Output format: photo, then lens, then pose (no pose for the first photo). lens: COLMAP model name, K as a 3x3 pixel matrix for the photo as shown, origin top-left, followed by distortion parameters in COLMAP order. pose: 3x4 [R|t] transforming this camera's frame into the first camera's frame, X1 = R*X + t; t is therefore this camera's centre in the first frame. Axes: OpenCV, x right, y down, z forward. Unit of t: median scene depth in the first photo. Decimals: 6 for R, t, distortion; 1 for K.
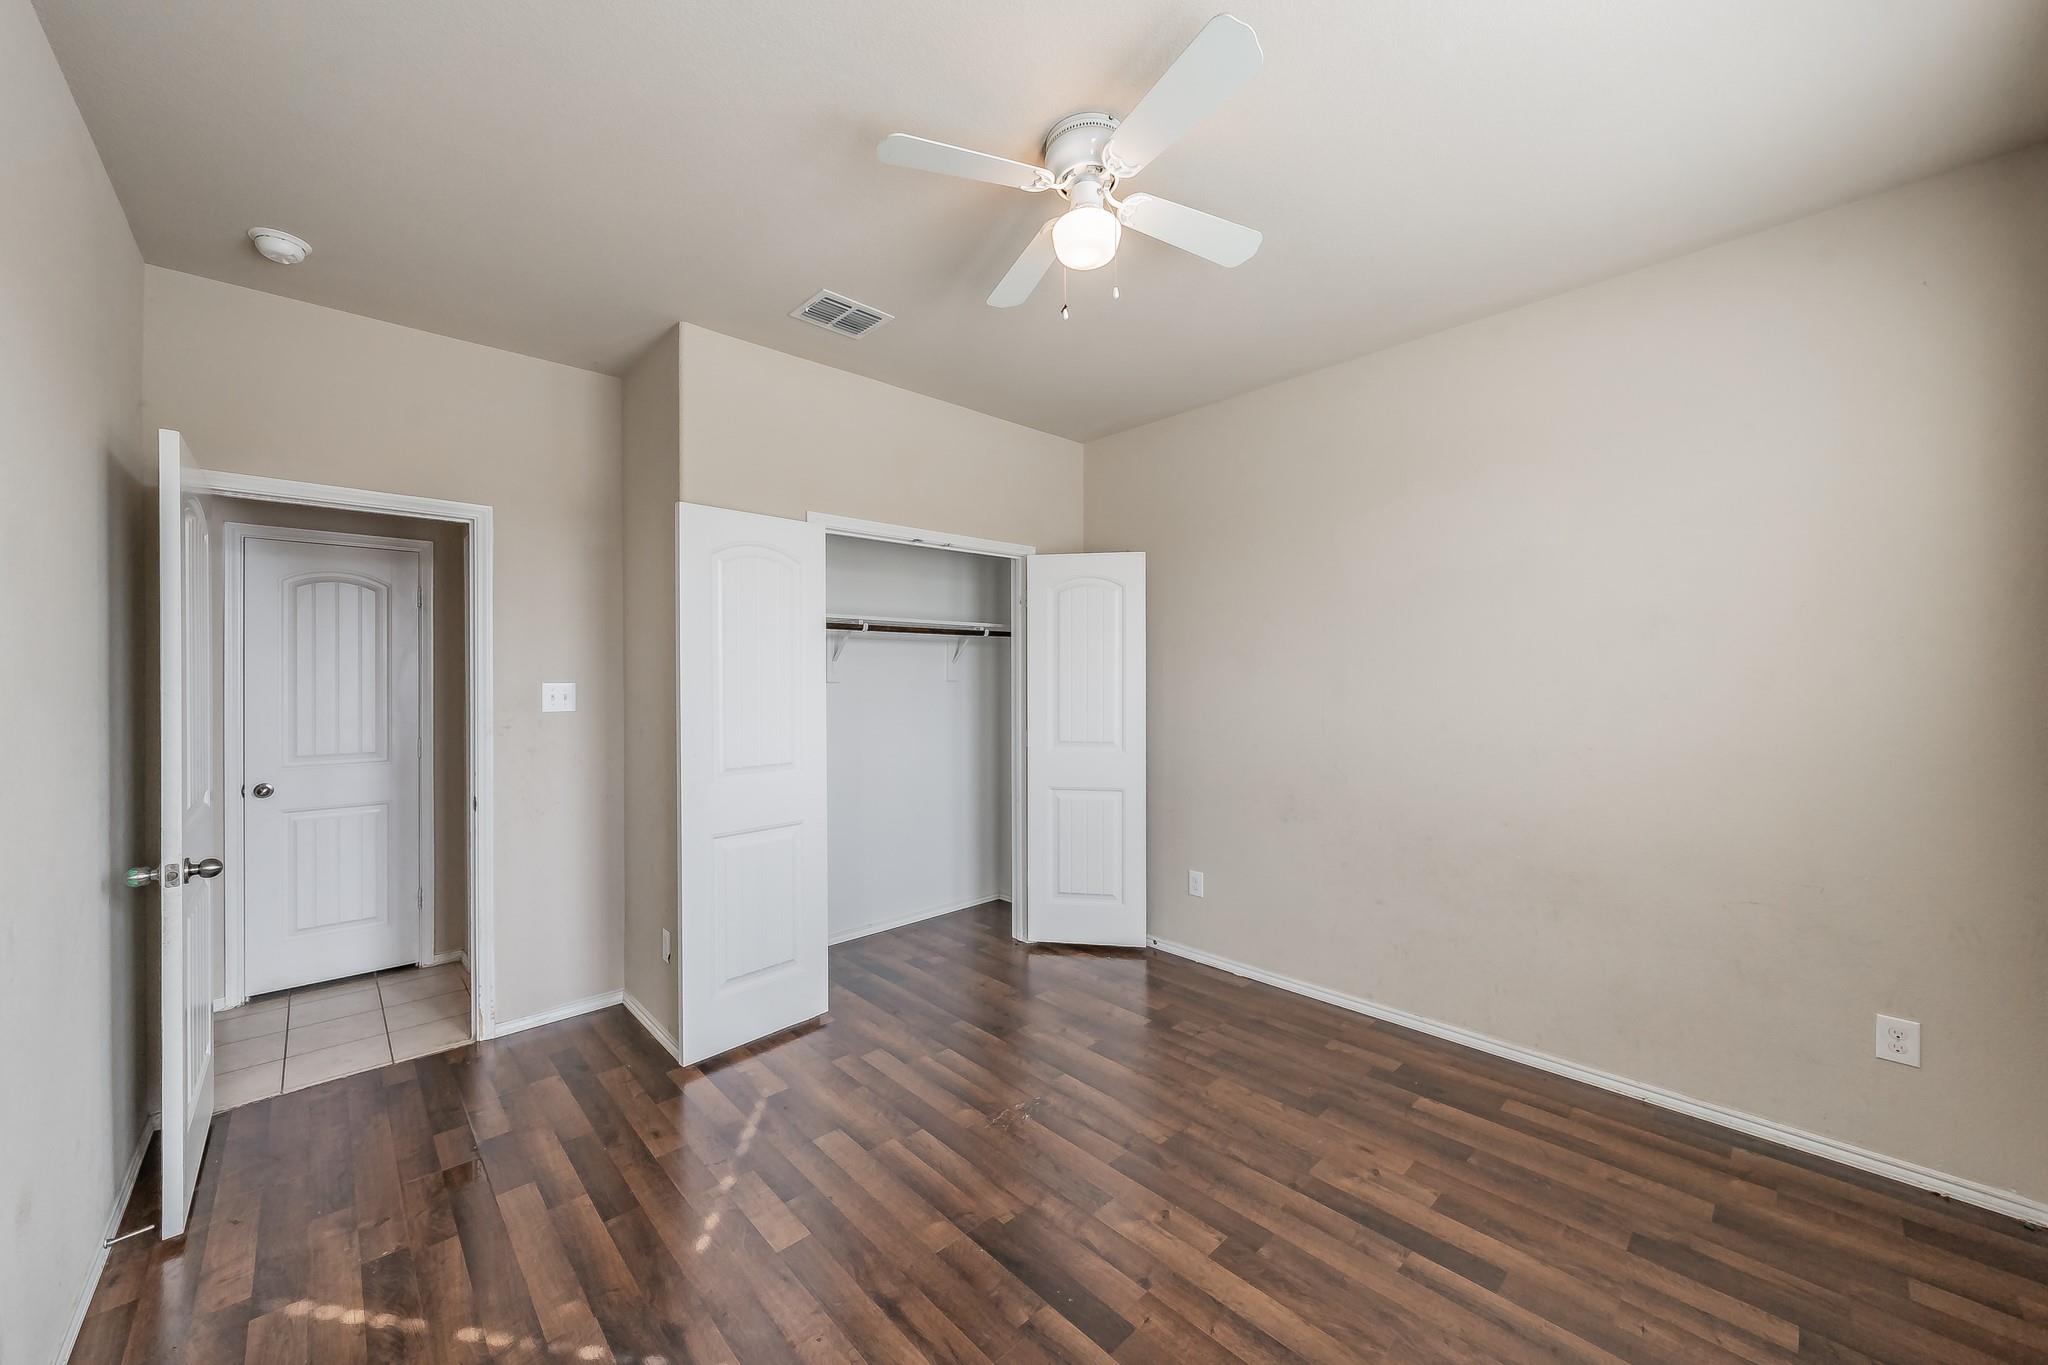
lens RADIAL K [[748.5, 0, 1020.3], [0, 748.5, 674.7], [0, 0, 1]] dist [-0.000030, -0.000040]
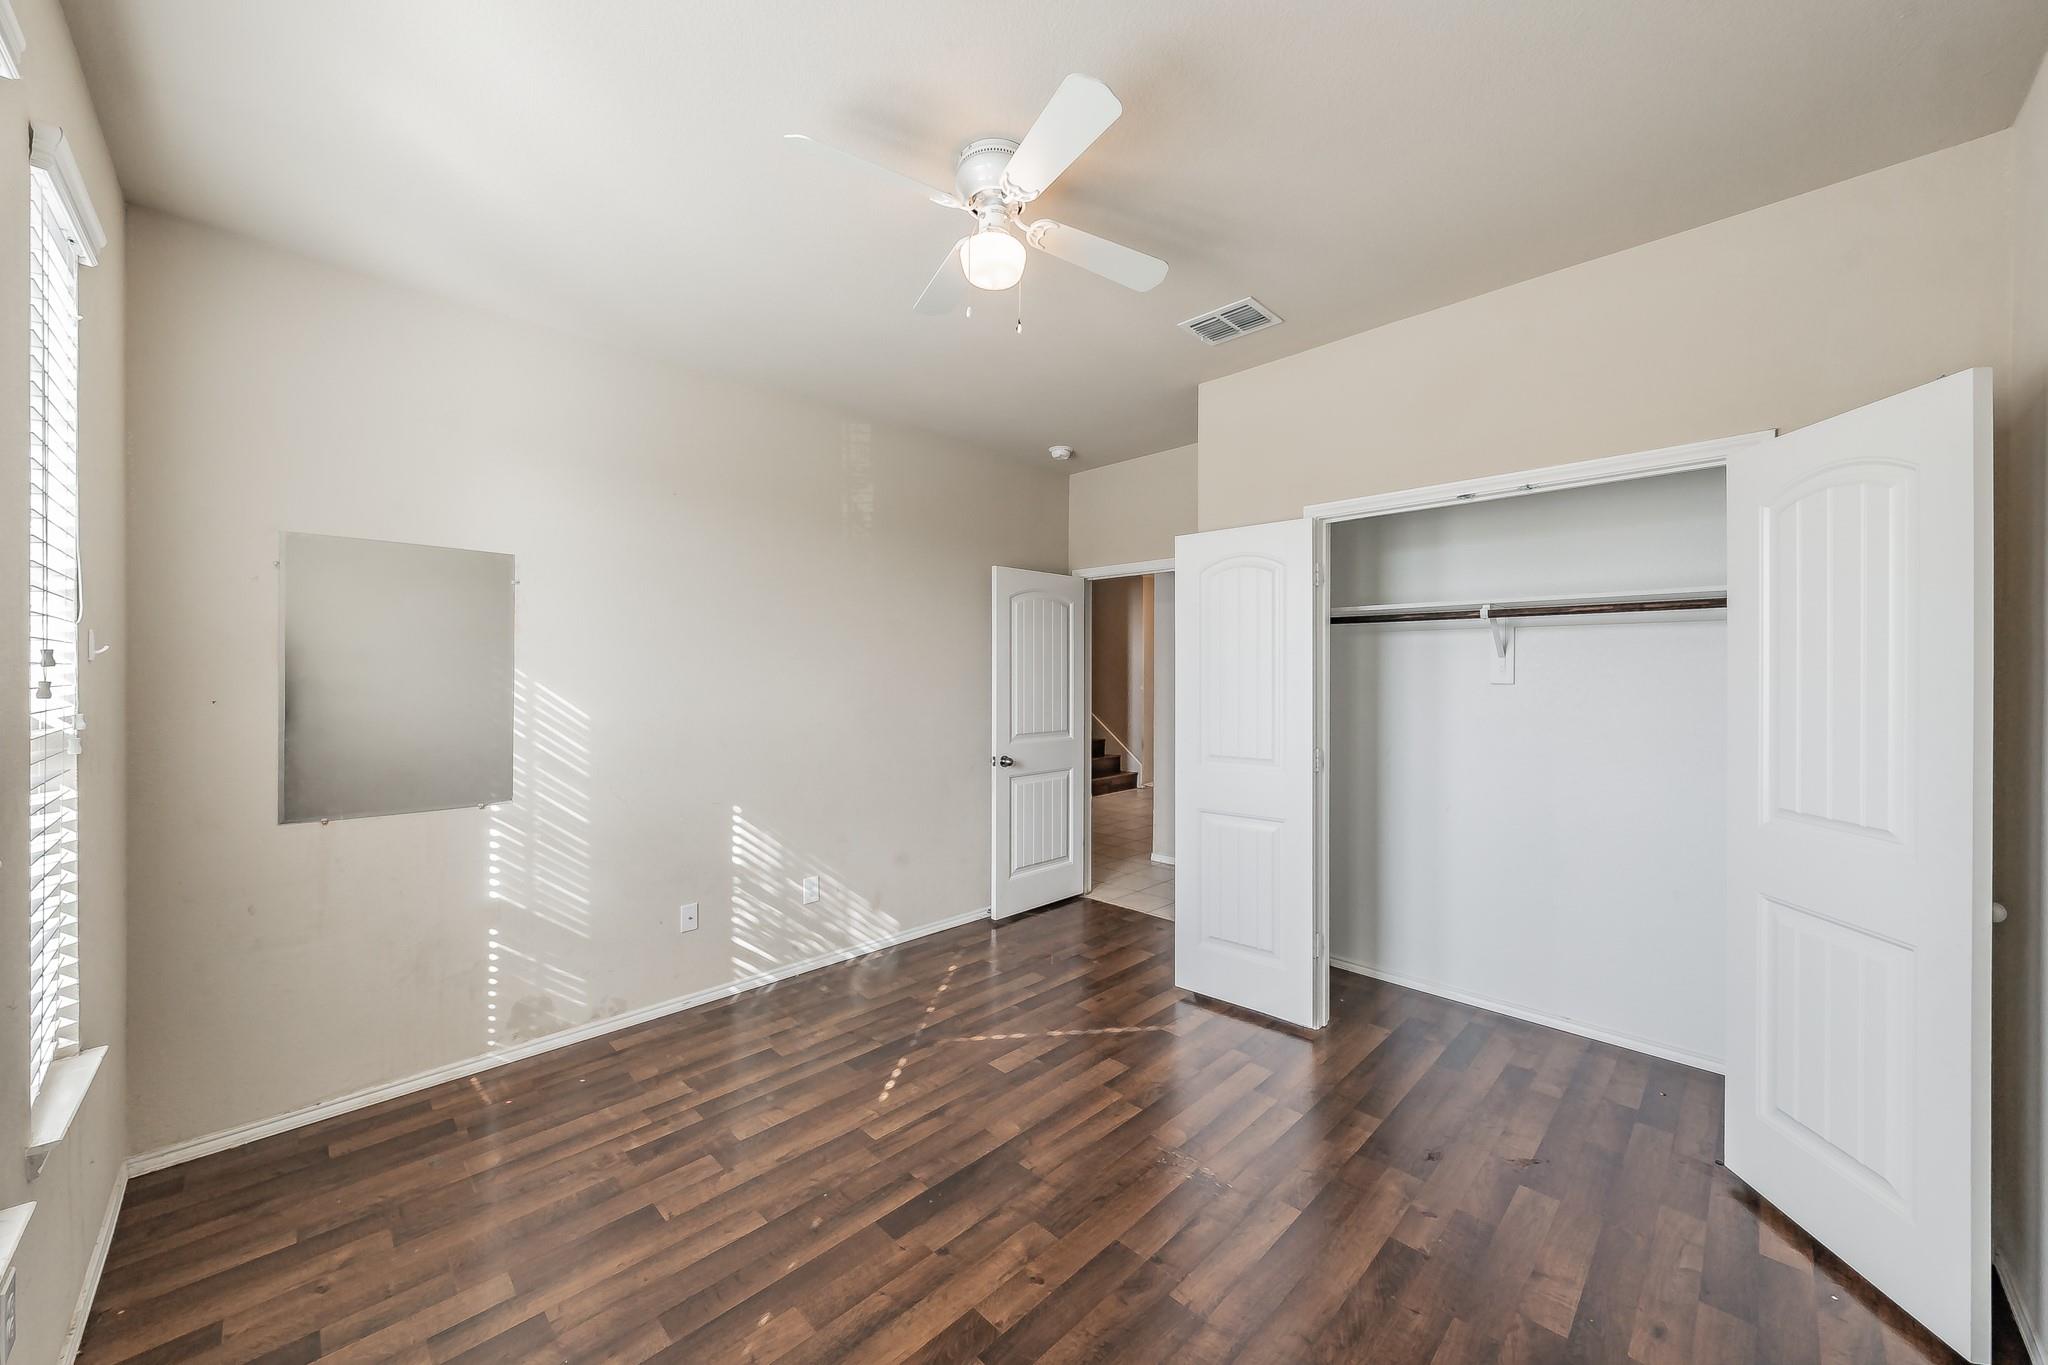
lens RADIAL K [[748.5, 0, 1020.3], [0, 748.5, 674.7], [0, 0, 1]] dist [-0.000030, -0.000040]
pose [[0.033307, 0.005884, -0.999428, 1.018314], [-0.001233, 0.999982, 0.005846, -0.006663], [0.999444, 0.001037, 0.033313, 0.894145]]
